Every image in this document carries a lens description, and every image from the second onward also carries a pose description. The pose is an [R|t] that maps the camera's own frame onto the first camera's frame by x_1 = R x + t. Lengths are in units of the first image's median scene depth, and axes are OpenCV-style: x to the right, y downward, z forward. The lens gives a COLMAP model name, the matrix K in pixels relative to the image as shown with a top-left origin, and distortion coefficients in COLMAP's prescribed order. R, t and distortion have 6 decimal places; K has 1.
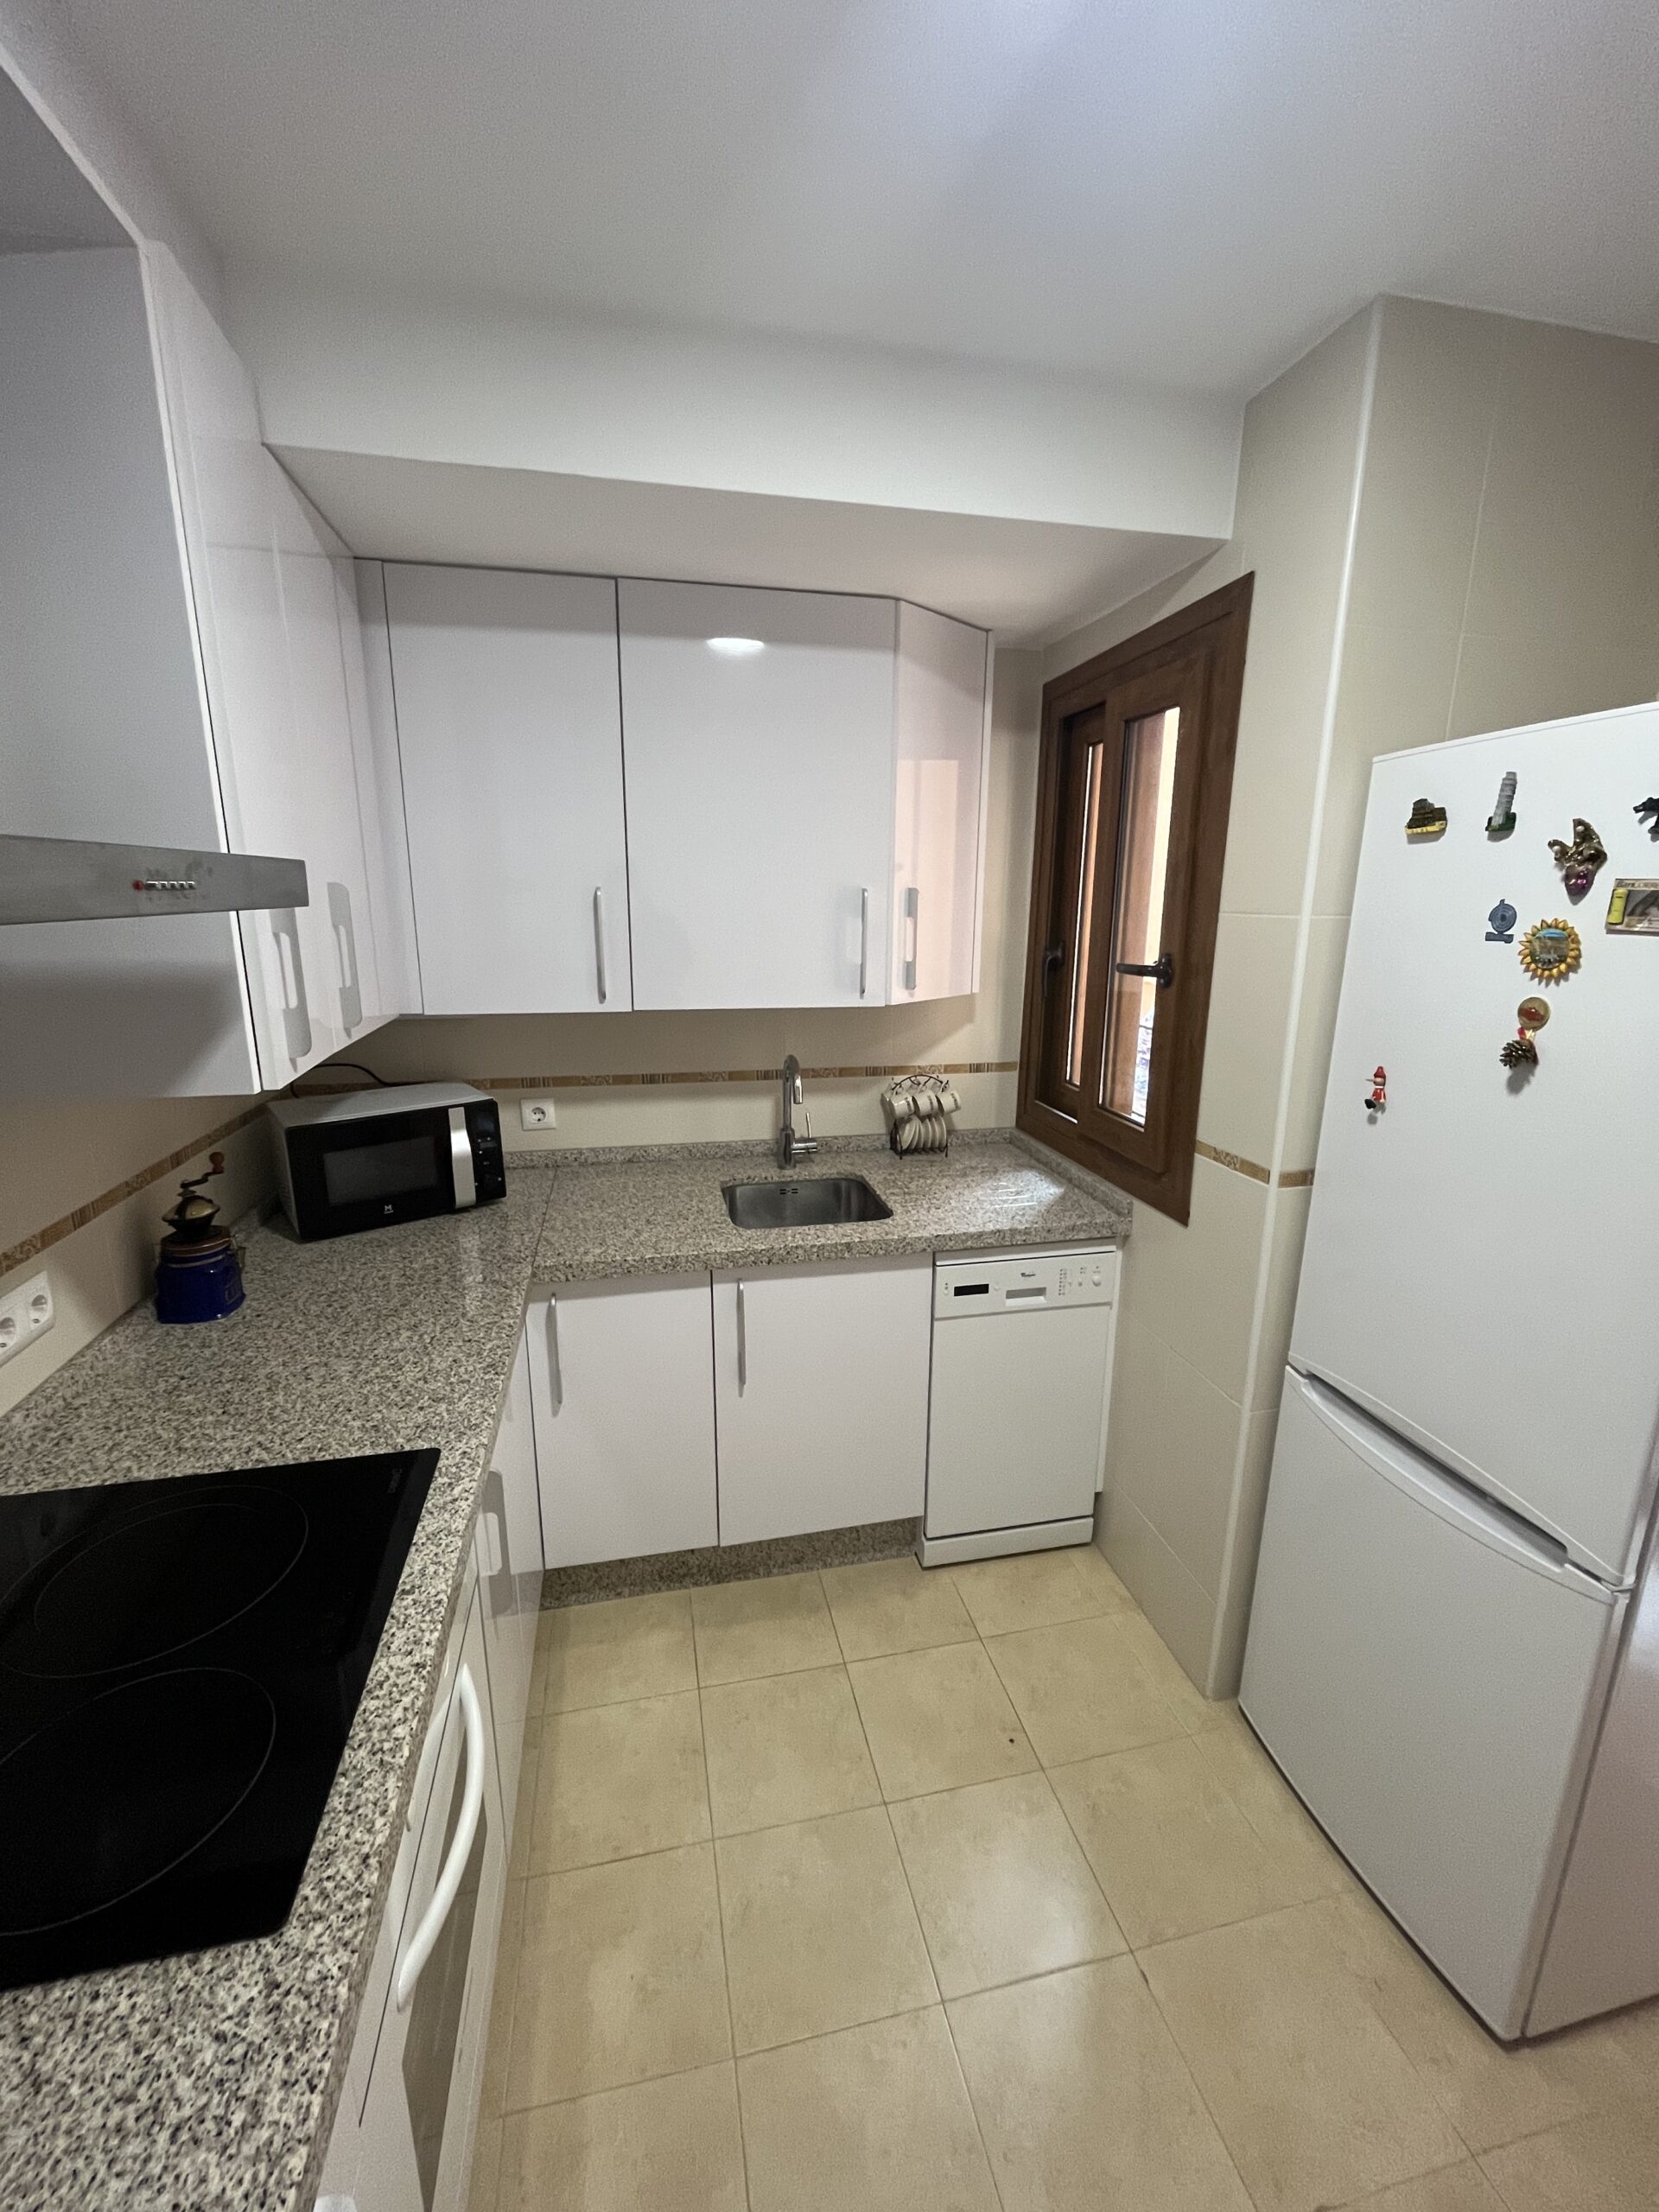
lens RADIAL K [[898.1, 0, 828.8], [0, 898.1, 1104.2], [0, 0, 1]] dist [-0.003648, 0.000764]
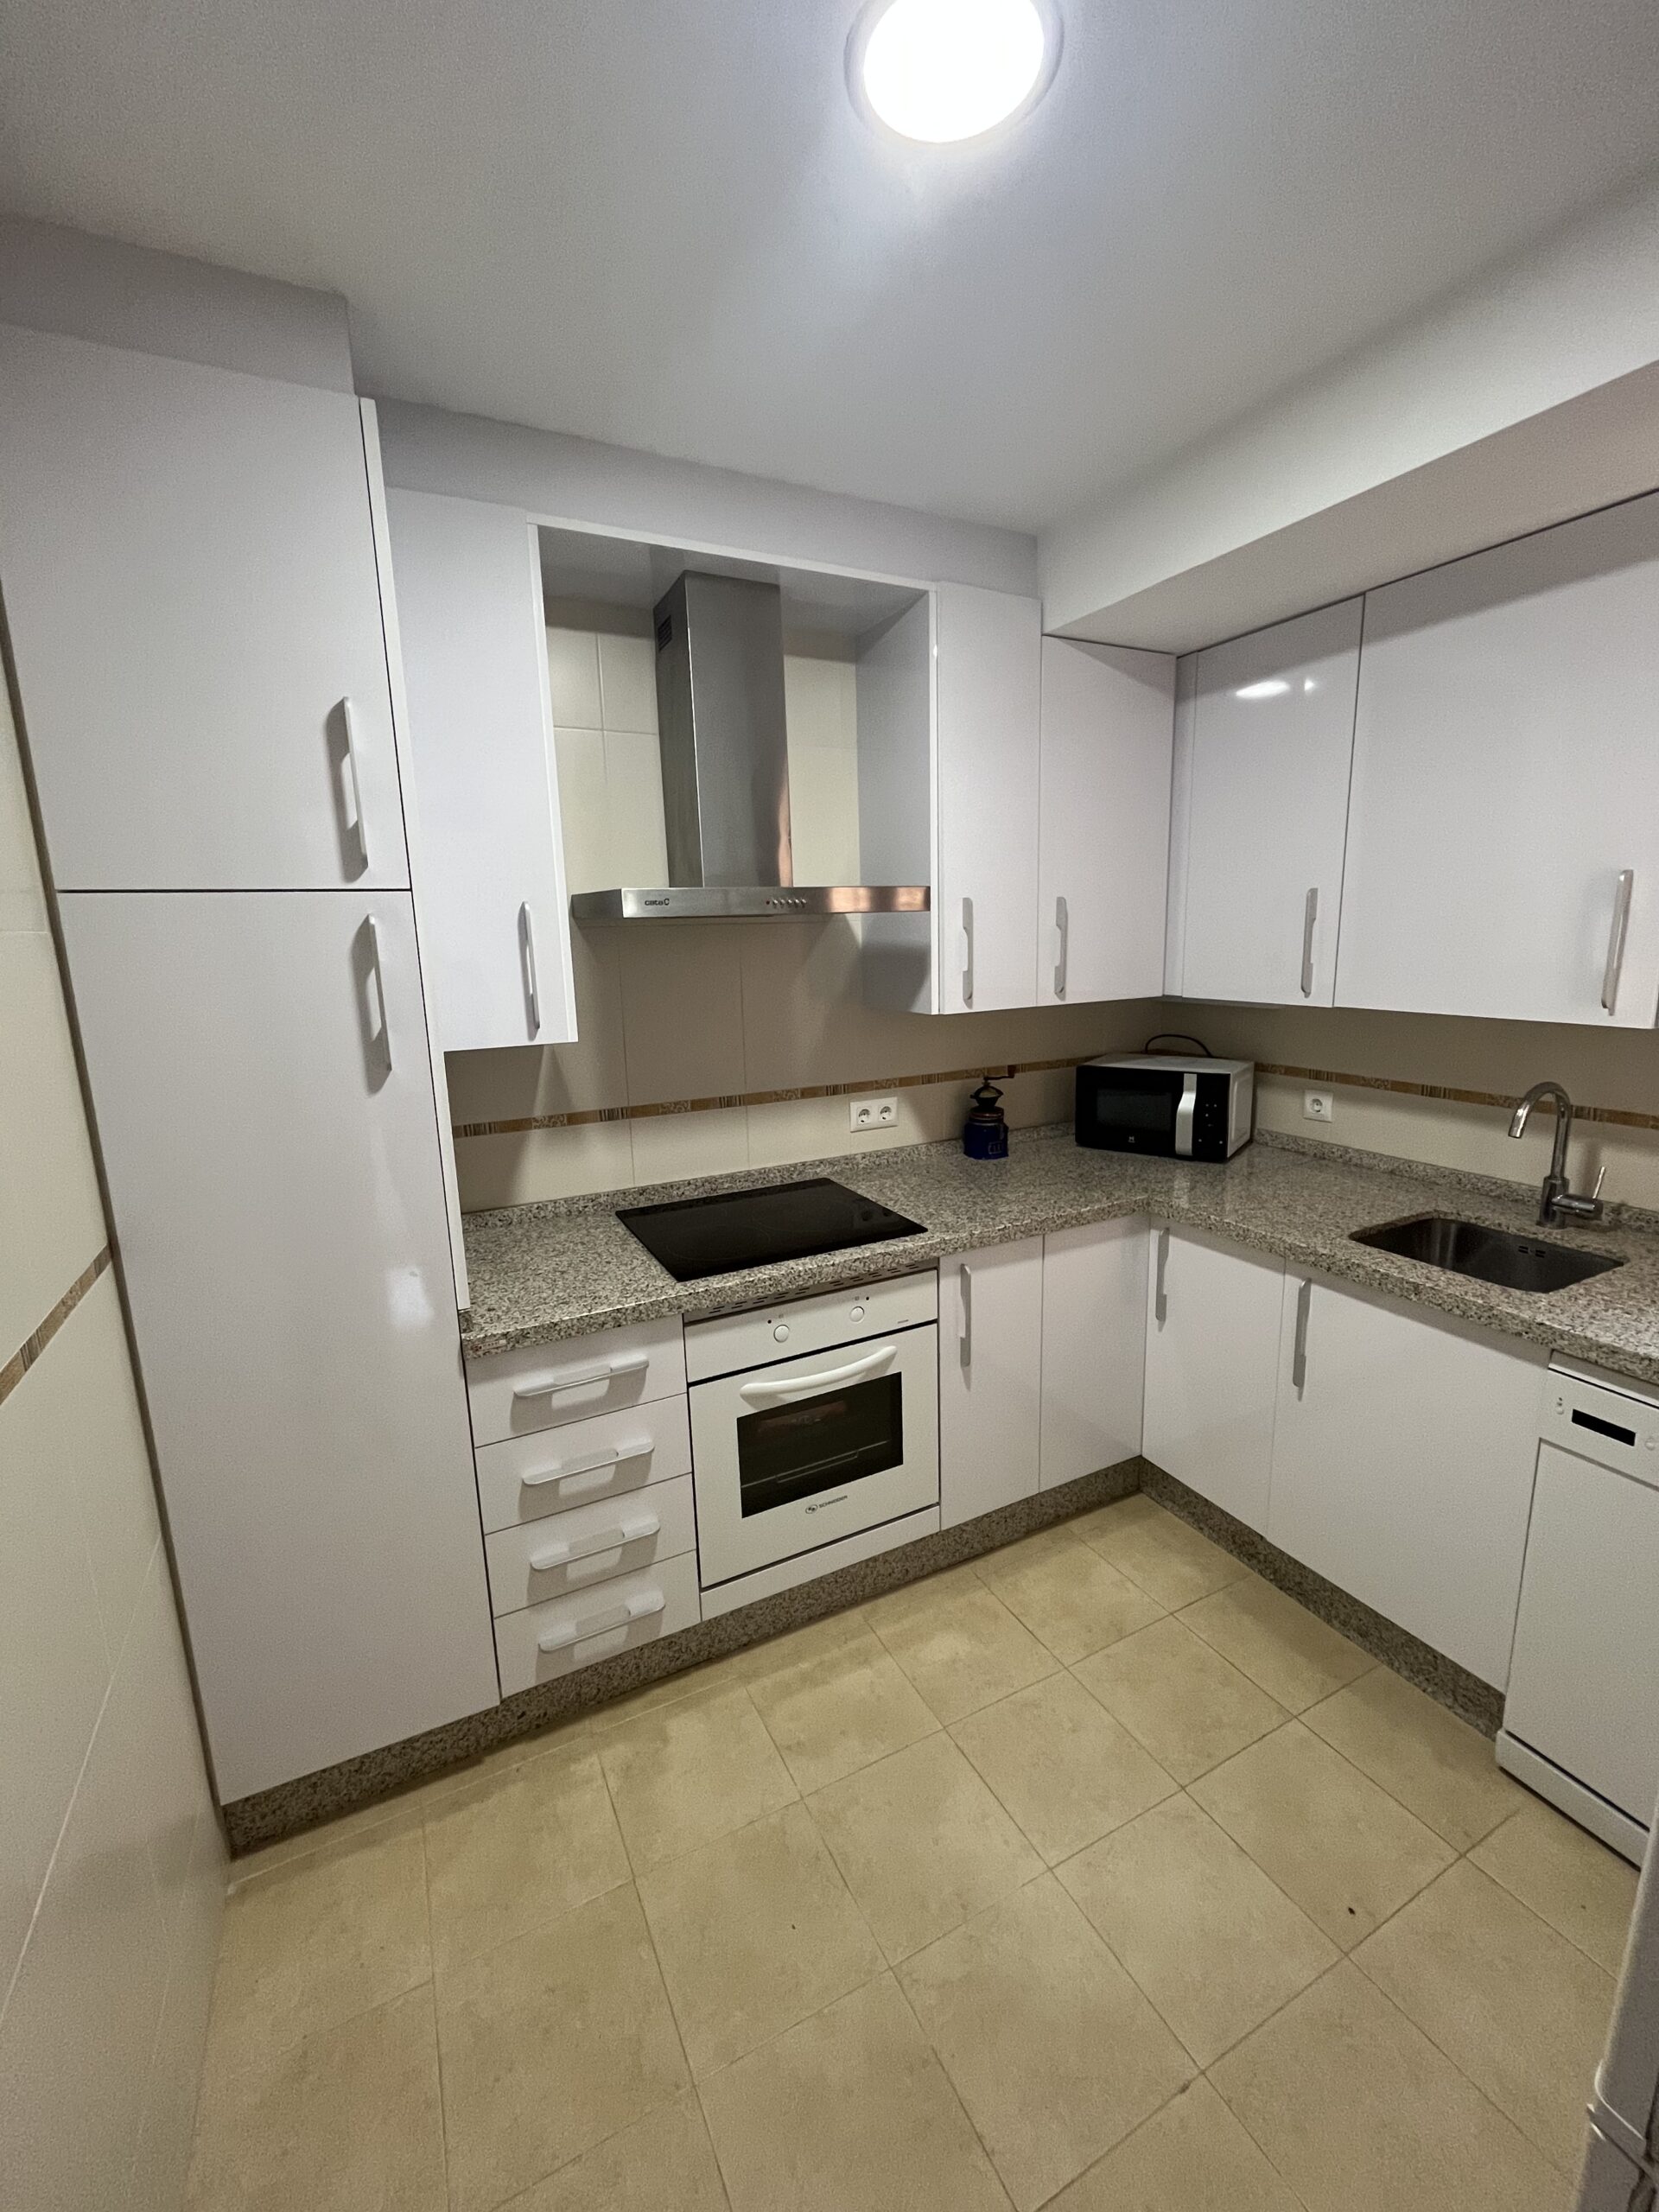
lens RADIAL K [[898.1, 0, 826.7], [0, 898.1, 1107.1], [0, 0, 1]] dist [-0.003648, 0.000764]
pose [[0.251468, 0.172360, -0.952395, 0.641759], [-0.193017, 0.973180, 0.125158, -0.009441], [0.948424, 0.152355, 0.277993, 0.184620]]
